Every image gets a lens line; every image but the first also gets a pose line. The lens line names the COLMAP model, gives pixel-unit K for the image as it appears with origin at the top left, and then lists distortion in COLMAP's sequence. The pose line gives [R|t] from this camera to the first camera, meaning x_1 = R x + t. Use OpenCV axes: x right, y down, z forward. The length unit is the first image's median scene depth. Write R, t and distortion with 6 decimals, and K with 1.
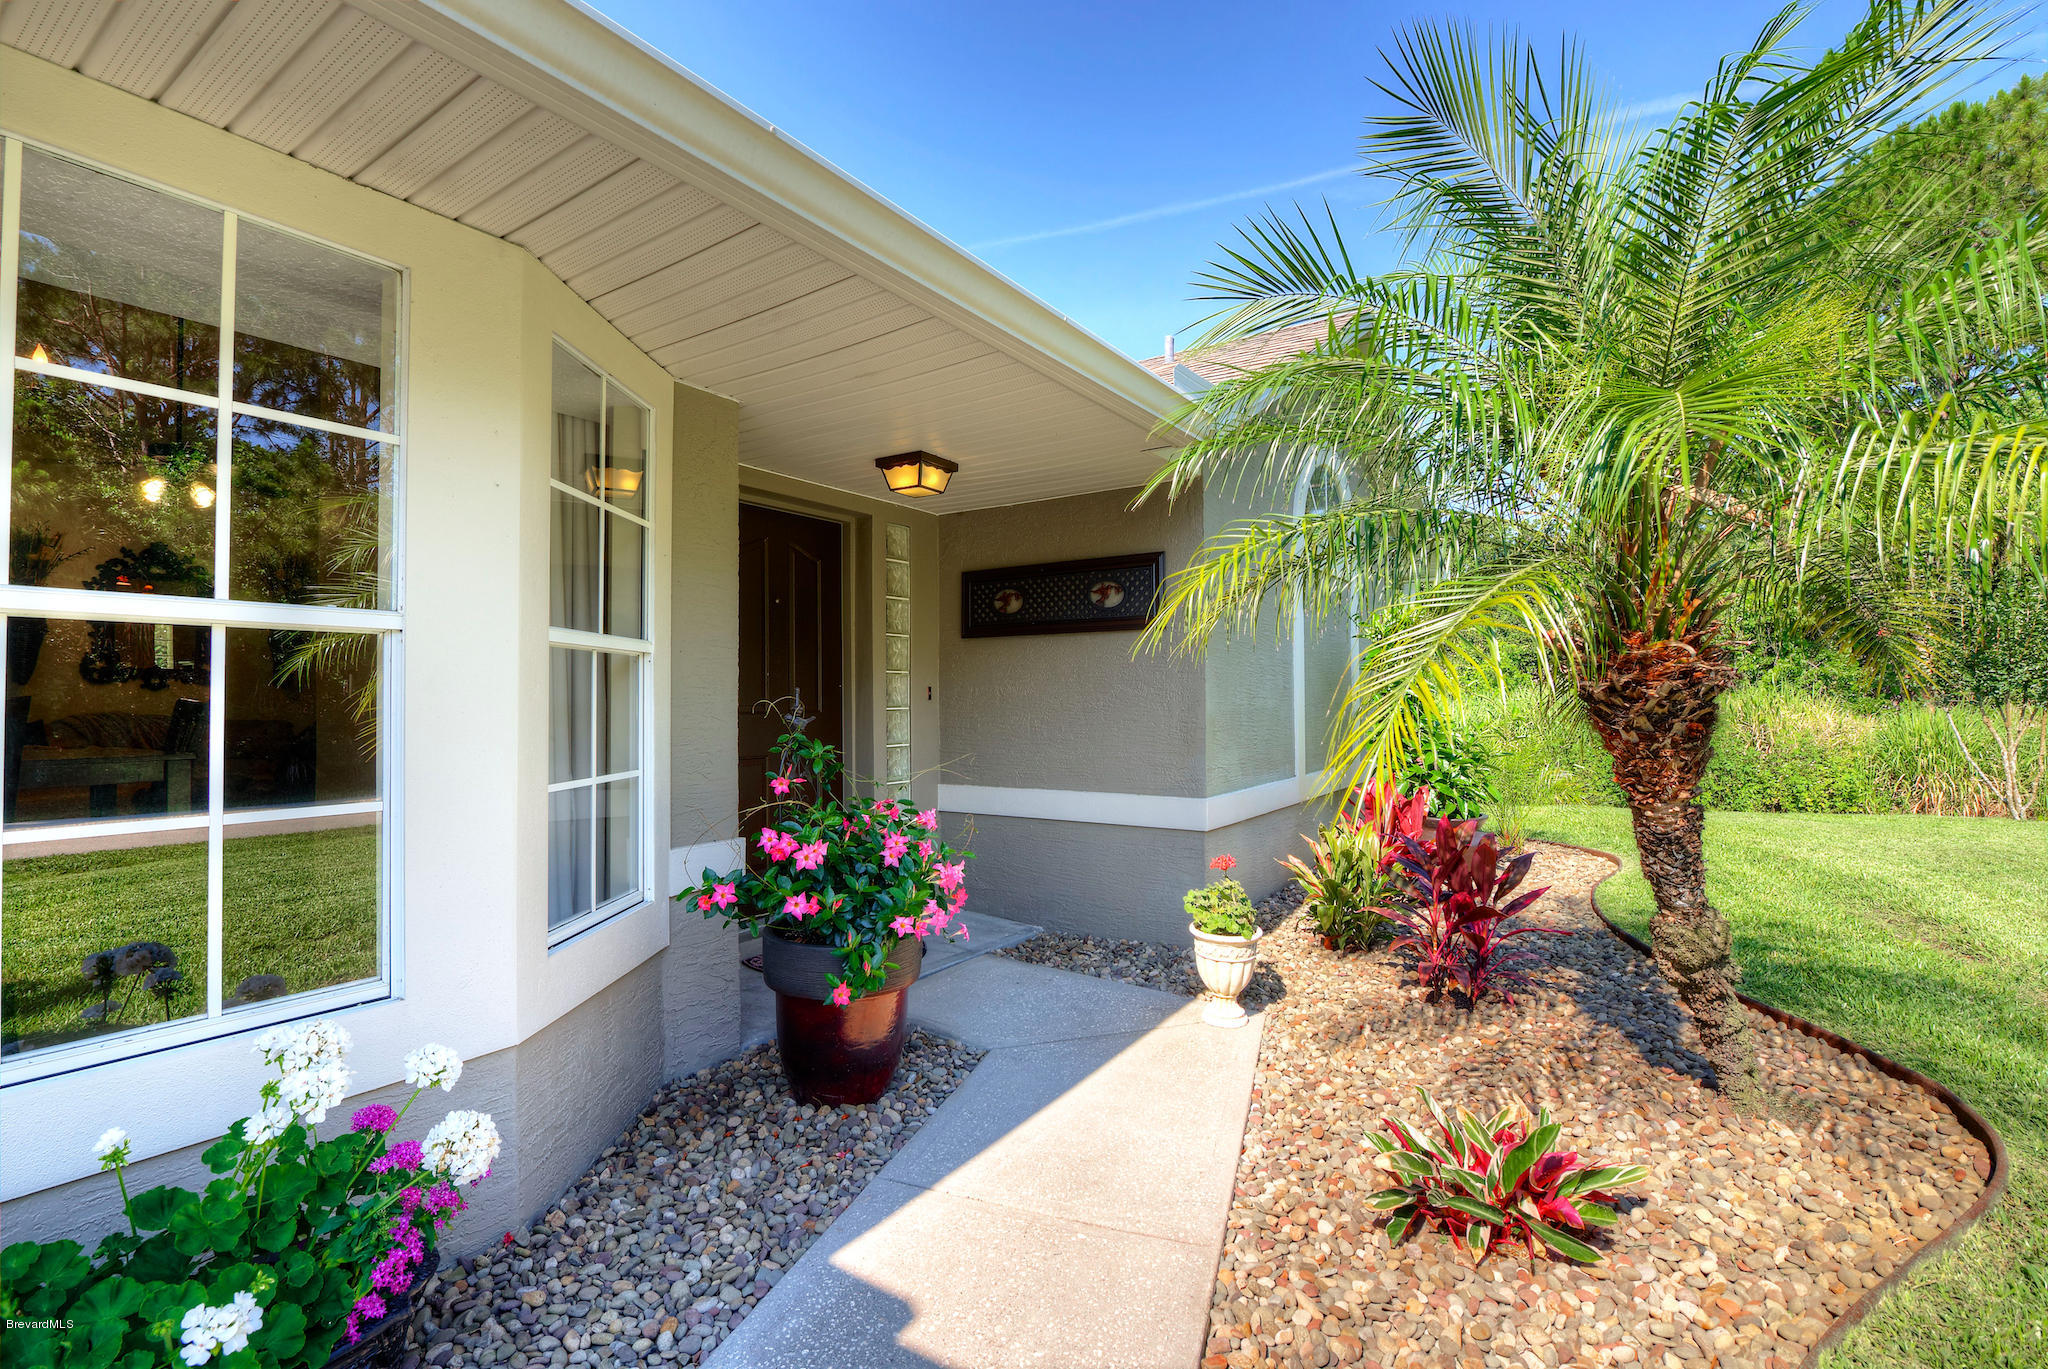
lens RADIAL K [[926.4, 0, 1024.0], [0, 926.4, 684.5], [0, 0, 1]] dist [-0.008677, -0.004051]
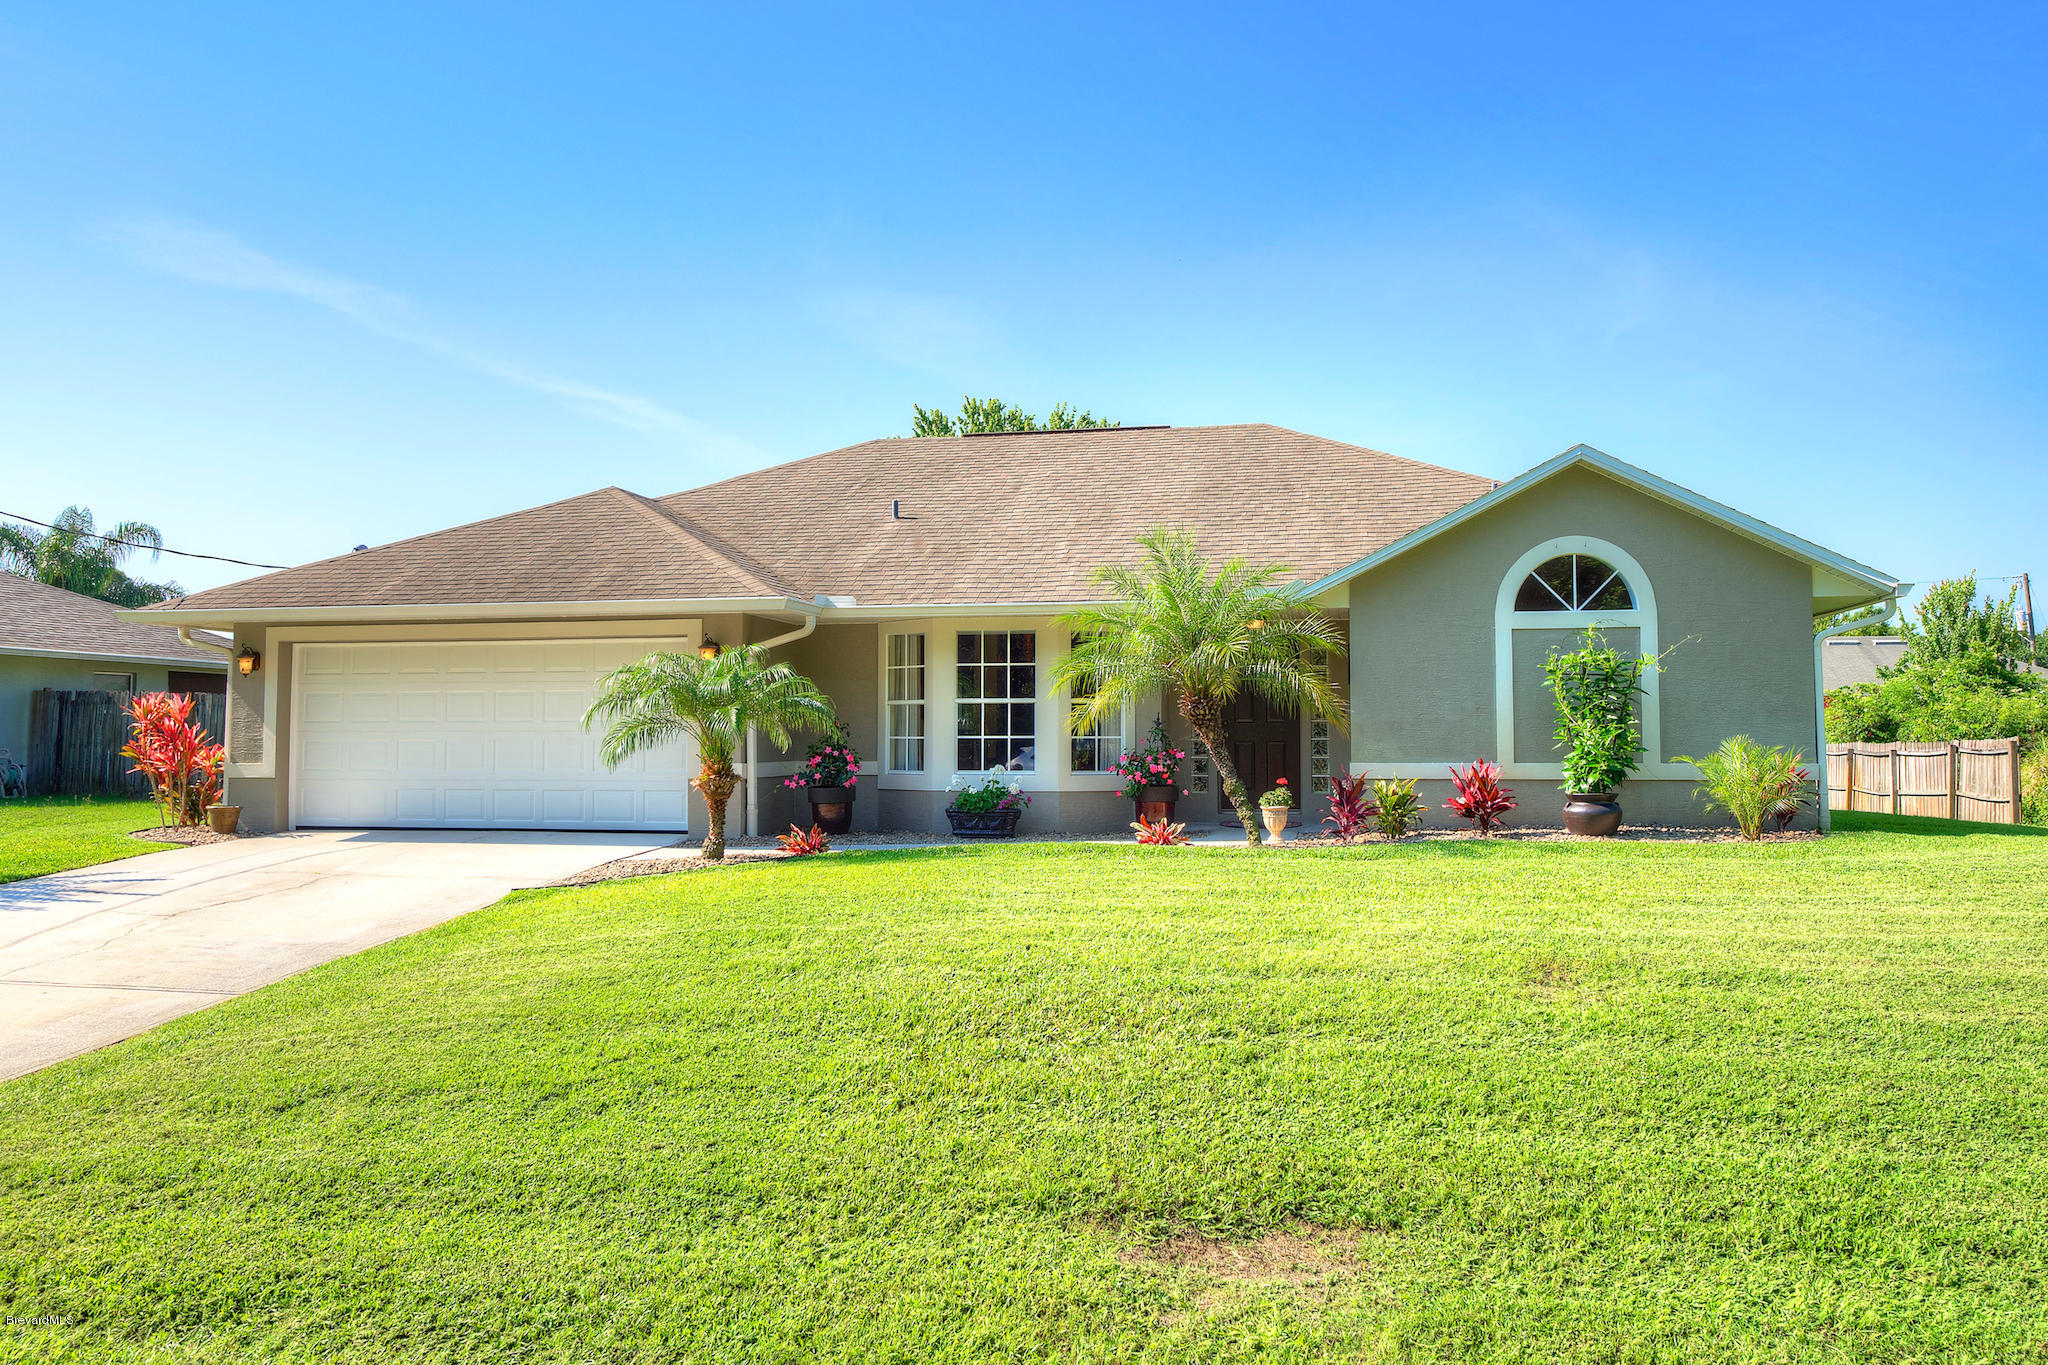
lens RADIAL K [[1476.5, 0, 1062.8], [0, 1476.5, 657.5], [0, 0, 1]] dist [0.002165, 0.000094]
pose [[0.383446, -0.038176, -0.922774, 4.600871], [0.013388, 0.999270, -0.035778, -0.006600], [0.923466, 0.001365, 0.383677, -1.323051]]
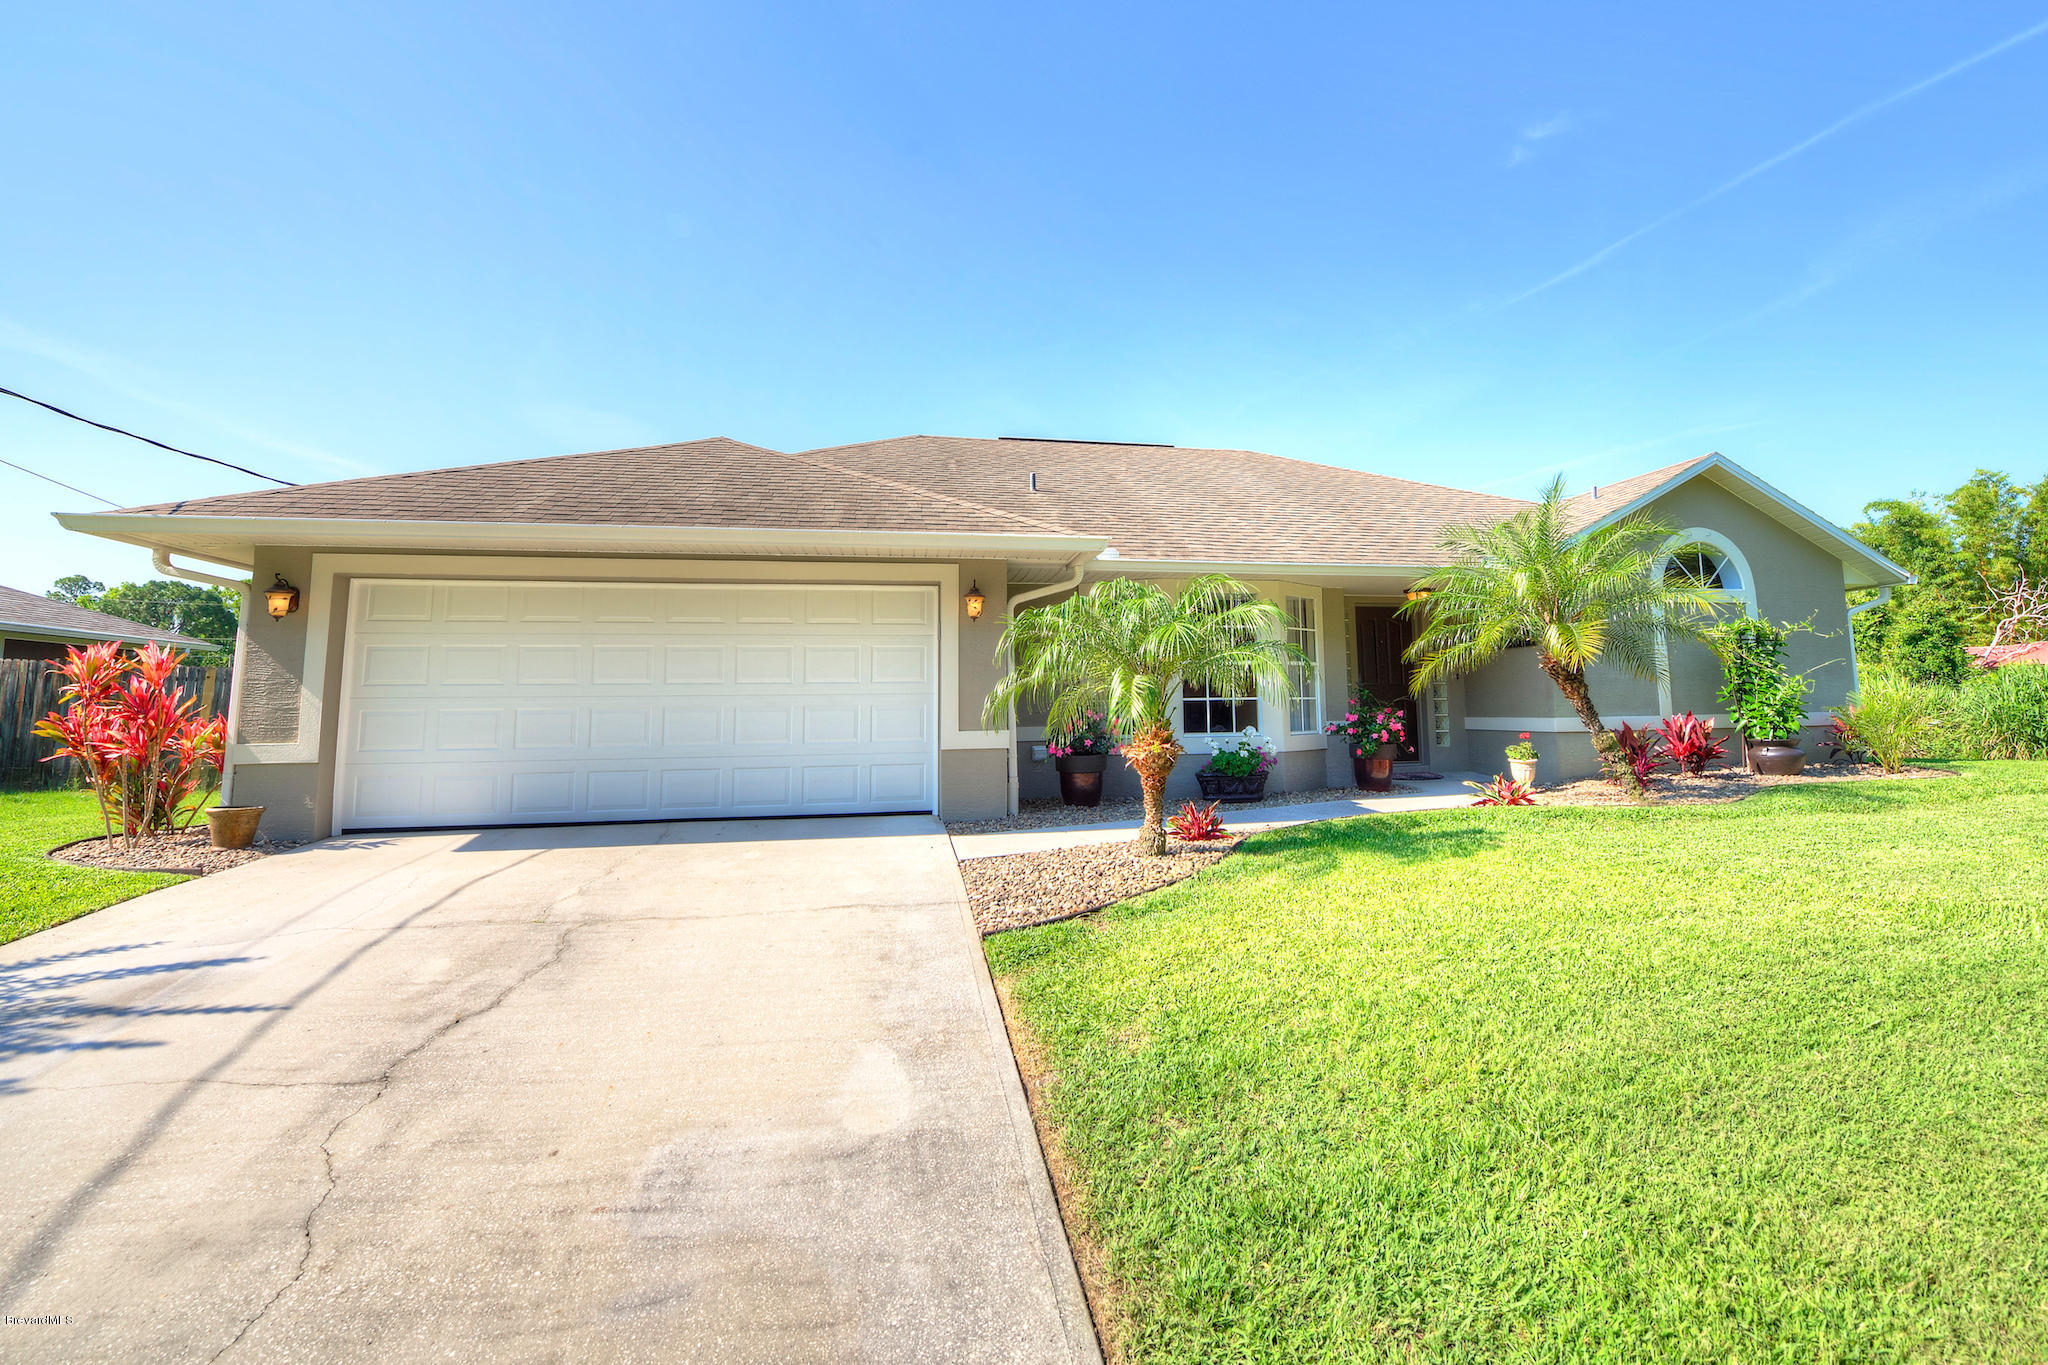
lens RADIAL K [[902.0, 0, 1085.5], [0, 902.0, 604.8], [0, 0, 1]] dist [-0.017647, -0.000857]
pose [[0.709538, -0.078385, -0.700294, 1.464723], [0.017699, 0.995463, -0.093490, 0.044800], [0.704445, 0.053940, 0.707706, -2.193877]]
